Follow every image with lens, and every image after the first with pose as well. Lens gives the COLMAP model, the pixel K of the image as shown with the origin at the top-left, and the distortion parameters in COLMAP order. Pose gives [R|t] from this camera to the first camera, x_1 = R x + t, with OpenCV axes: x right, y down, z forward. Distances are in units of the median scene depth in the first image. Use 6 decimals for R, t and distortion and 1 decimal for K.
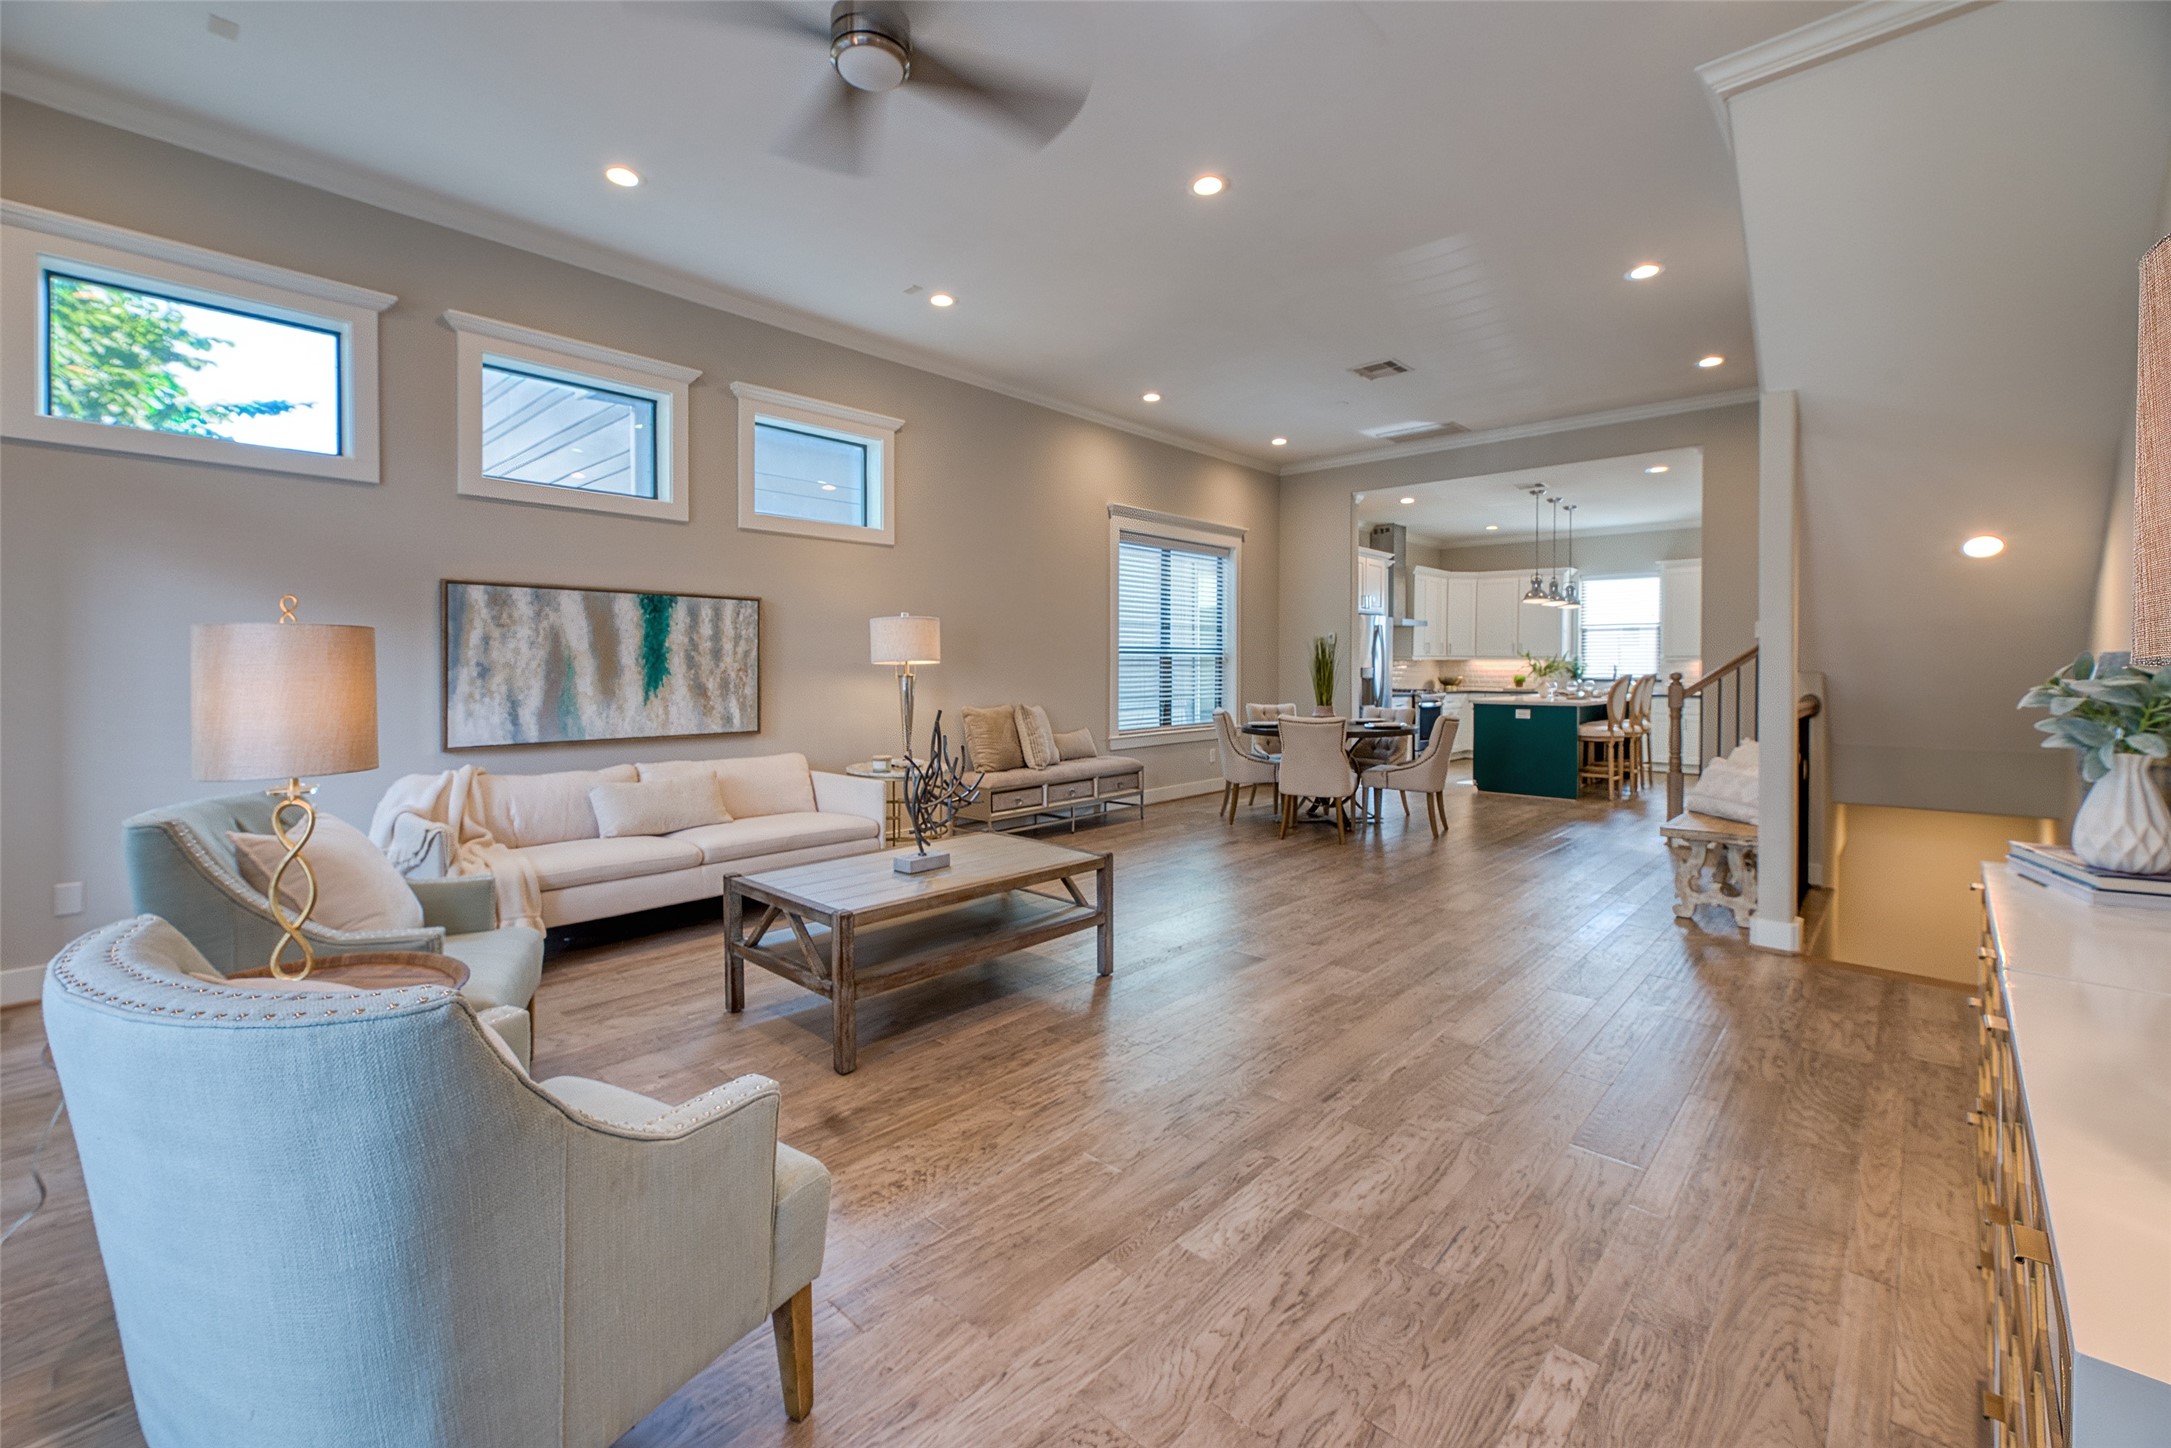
lens RADIAL K [[907.2, 0, 1073.3], [0, 907.2, 669.3], [0, 0, 1]] dist [-0.000611, -0.000097]
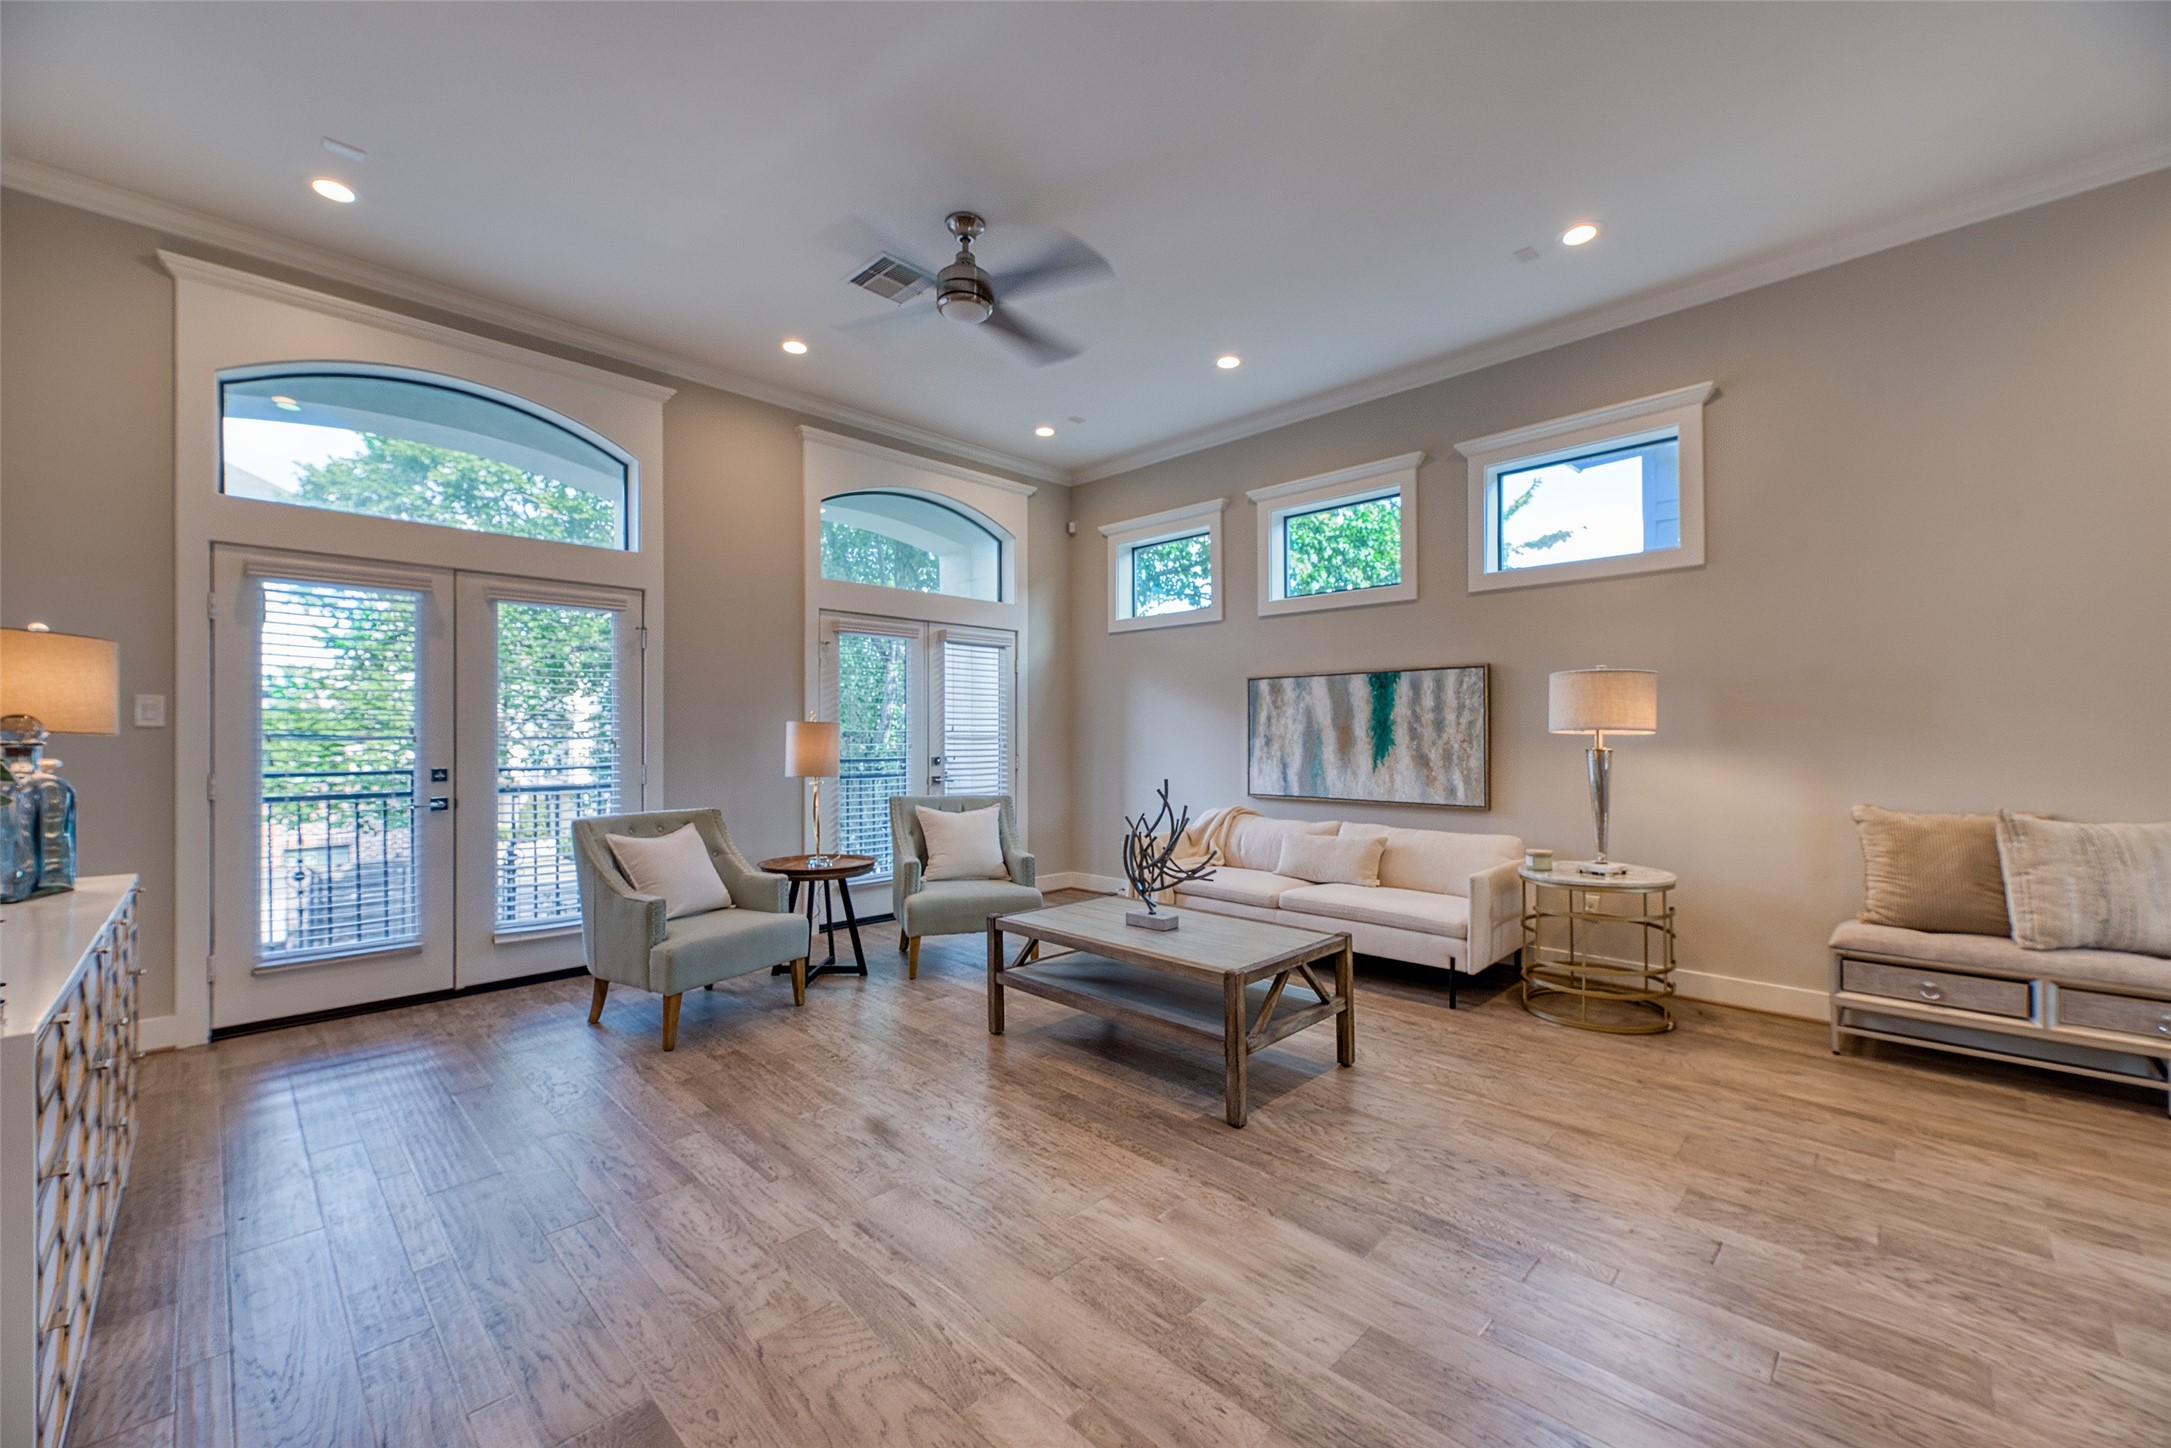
lens RADIAL K [[871.1, 0, 1085.5], [0, 871.1, 724.0], [0, 0, 1]] dist [0.001190, 0.000135]
pose [[-0.034835, -0.016147, -0.999263, 0.589657], [-0.003405, 0.999866, -0.016038, -0.001389], [0.999387, 0.002844, -0.034885, 0.652284]]
